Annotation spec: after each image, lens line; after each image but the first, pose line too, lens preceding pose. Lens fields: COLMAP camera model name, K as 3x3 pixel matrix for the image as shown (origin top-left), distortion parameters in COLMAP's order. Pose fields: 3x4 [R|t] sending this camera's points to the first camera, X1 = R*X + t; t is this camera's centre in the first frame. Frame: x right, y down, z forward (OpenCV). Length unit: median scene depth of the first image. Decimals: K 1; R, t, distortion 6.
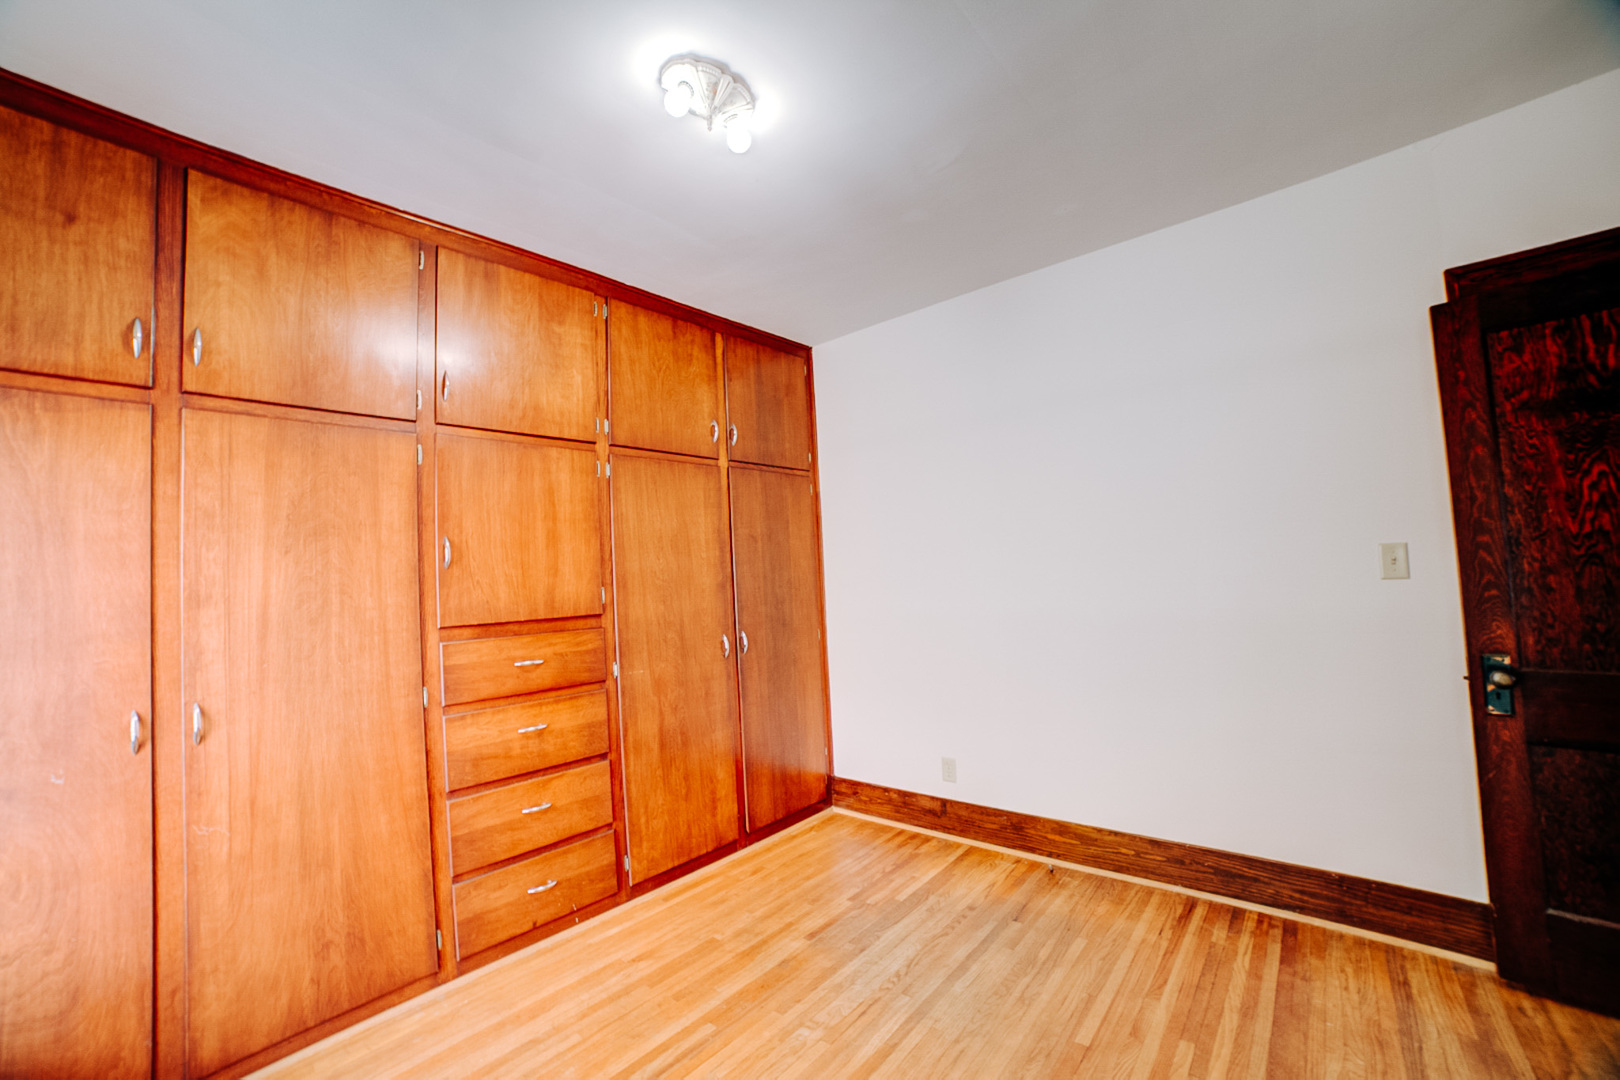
lens RADIAL K [[647.9, 0, 806.5], [0, 647.9, 542.1], [0, 0, 1]] dist [-0.094263, 0.032848]
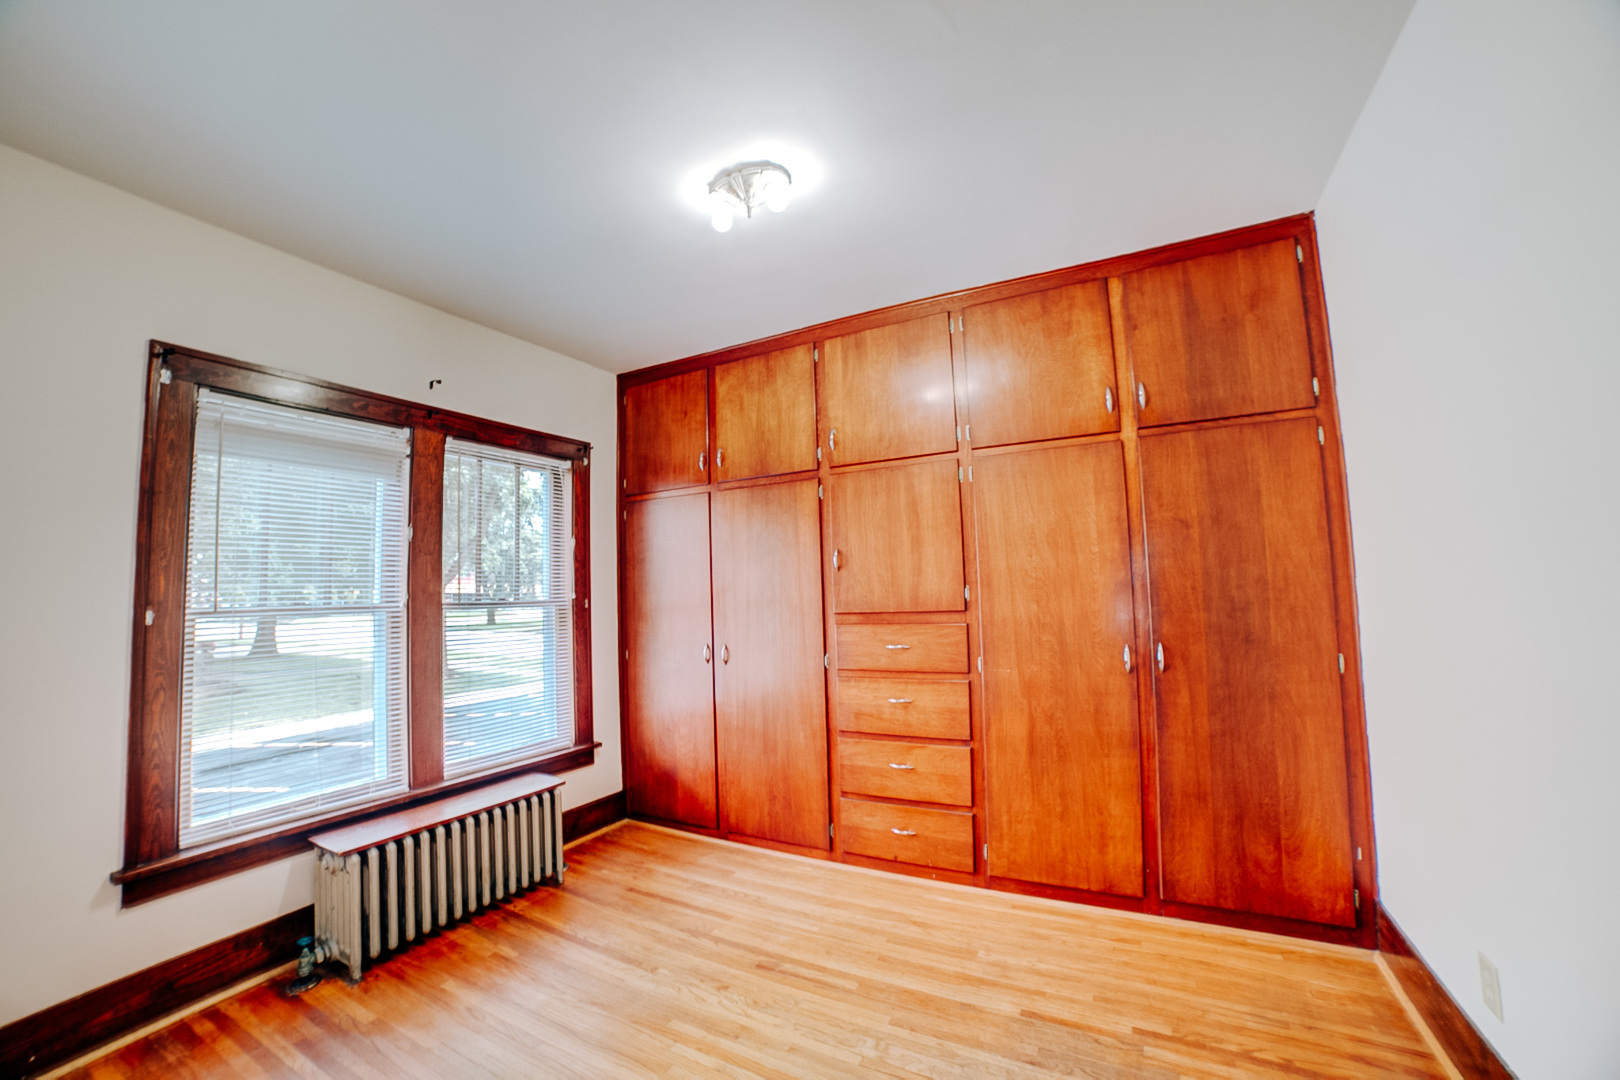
lens RADIAL K [[647.9, 0, 806.5], [0, 647.9, 542.1], [0, 0, 1]] dist [-0.094263, 0.032848]
pose [[0.227132, -0.031146, -0.973366, 0.705635], [0.072045, 0.997287, -0.015100, -0.004896], [0.971195, -0.066697, 0.228760, 0.531228]]
